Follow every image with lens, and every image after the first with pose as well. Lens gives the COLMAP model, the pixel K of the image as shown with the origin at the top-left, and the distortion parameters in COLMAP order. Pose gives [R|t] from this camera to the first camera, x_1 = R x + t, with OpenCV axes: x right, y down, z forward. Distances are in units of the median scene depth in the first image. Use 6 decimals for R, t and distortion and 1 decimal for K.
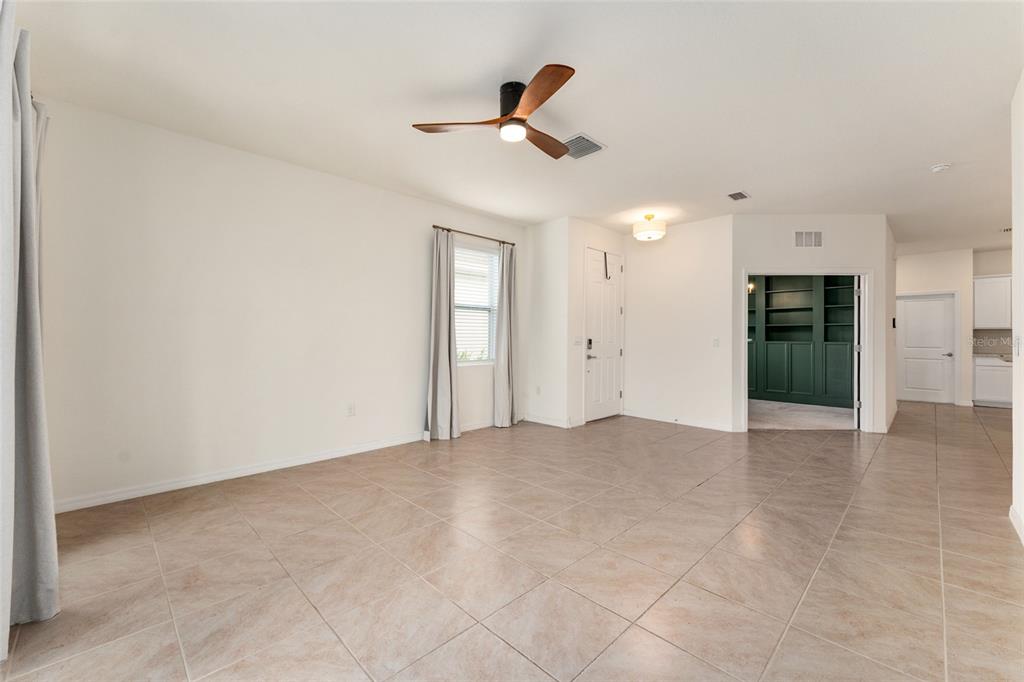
lens RADIAL K [[415.5, 0, 516.0], [0, 415.5, 334.9], [0, 0, 1]] dist [-0.000351, -0.000173]
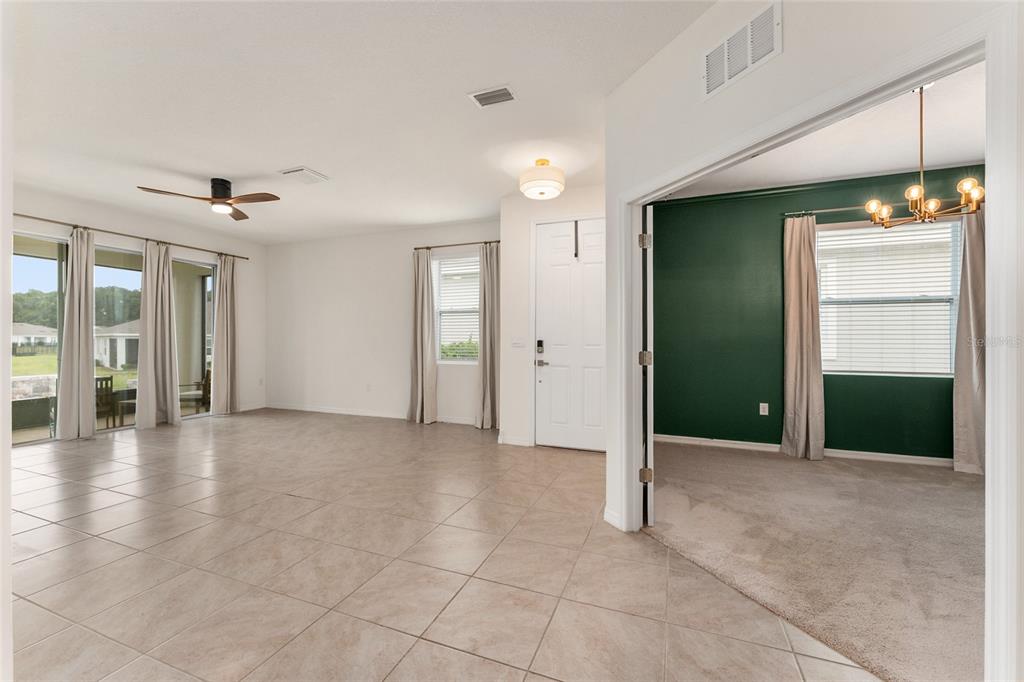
lens RADIAL K [[415.6, 0, 509.4], [0, 415.6, 338.7], [0, 0, 1]] dist [-0.000594, -0.000319]
pose [[0.401269, -0.004064, -0.915951, 0.961371], [0.001902, 0.999992, -0.003604, 0.010917], [0.915958, -0.000296, 0.401273, 0.694918]]
